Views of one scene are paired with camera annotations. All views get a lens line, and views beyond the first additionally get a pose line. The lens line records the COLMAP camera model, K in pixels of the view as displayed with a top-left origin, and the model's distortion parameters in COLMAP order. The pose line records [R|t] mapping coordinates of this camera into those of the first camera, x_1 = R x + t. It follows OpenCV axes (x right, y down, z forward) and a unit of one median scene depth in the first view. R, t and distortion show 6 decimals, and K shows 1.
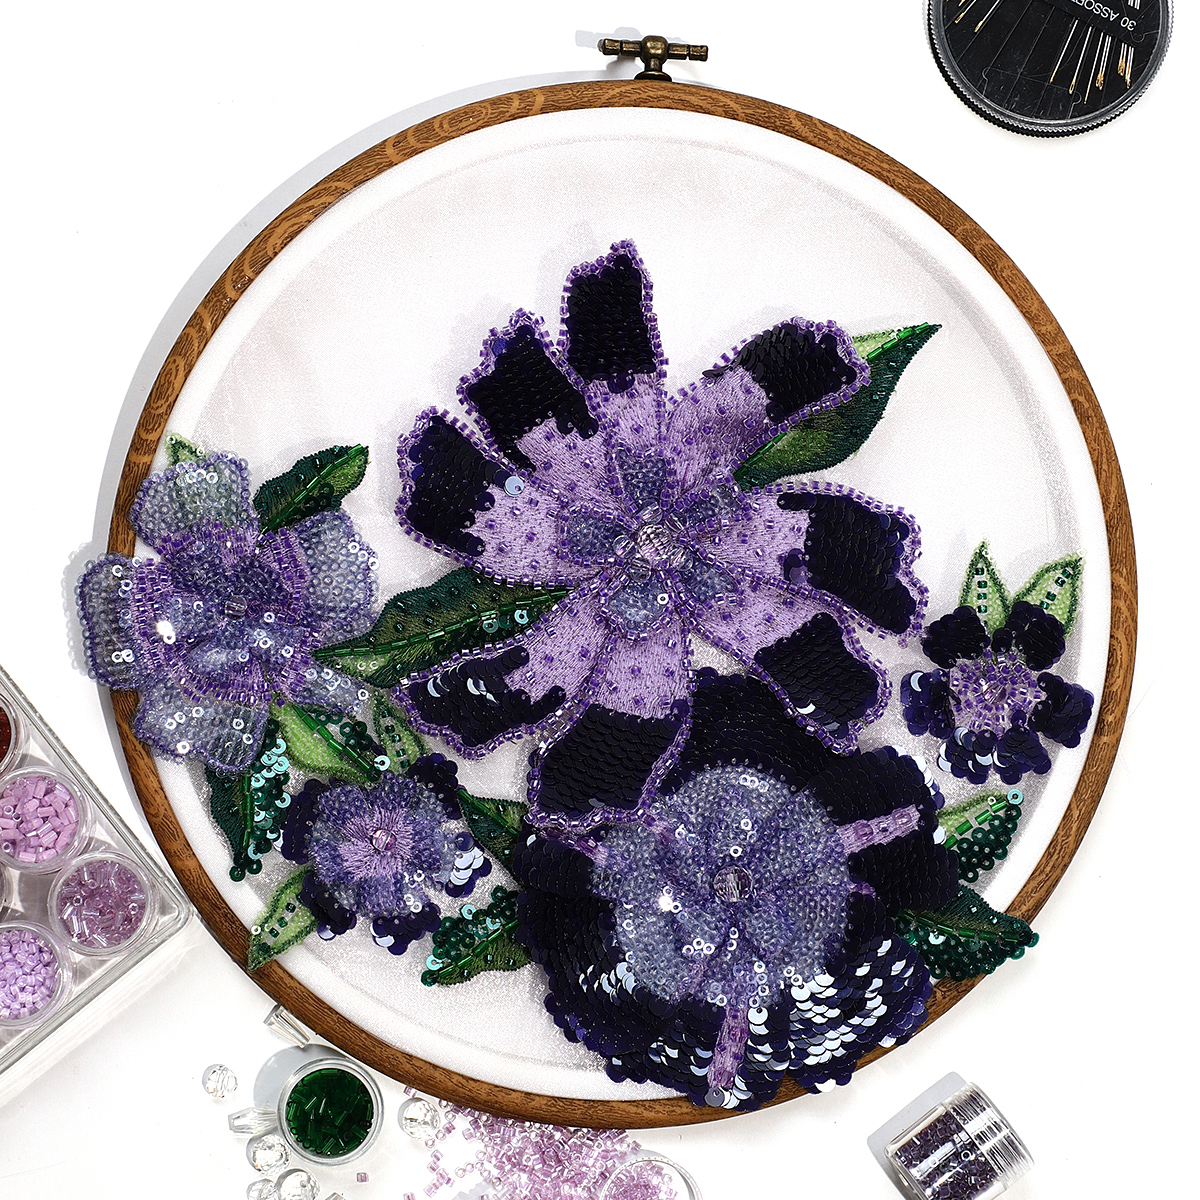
lens RADIAL K [[2938.6, 0, 608.4], [0, 2938.6, 599.3], [0, 0, 1]] dist [0.101416, 0.000000]
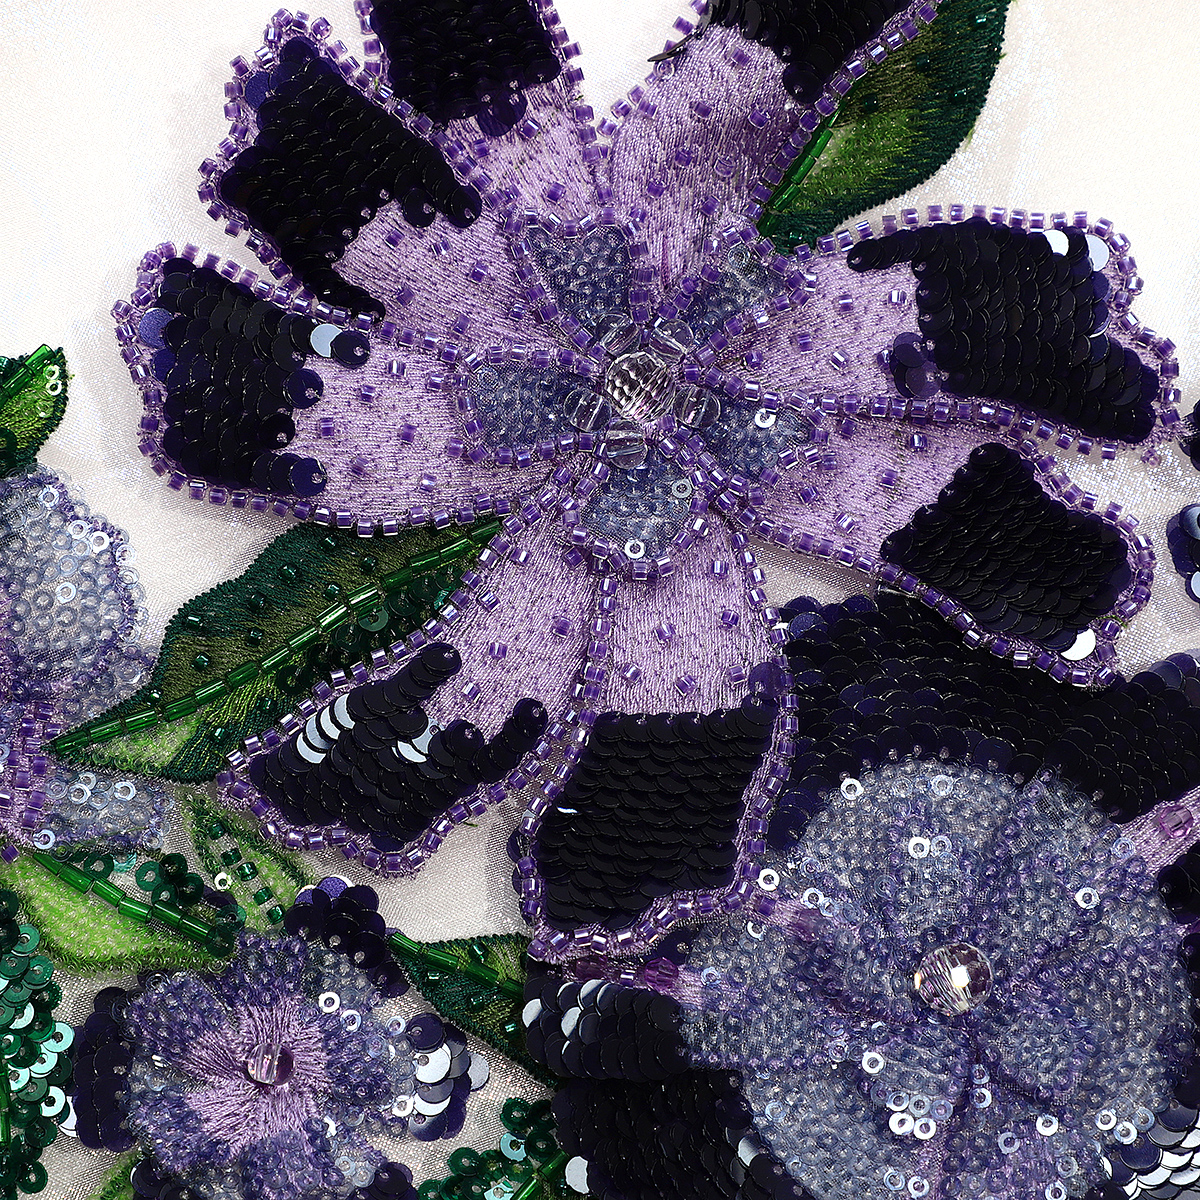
lens RADIAL K [[4309.7, 0, 591.3], [0, 4309.7, 602.0], [0, 0, 1]] dist [0.292712, 0.000000]
pose [[0.969054, -0.246025, 0.020127, -0.017485], [0.246845, 0.965517, -0.082735, 0.079075], [0.000922, 0.085143, 0.996368, 0.241745]]
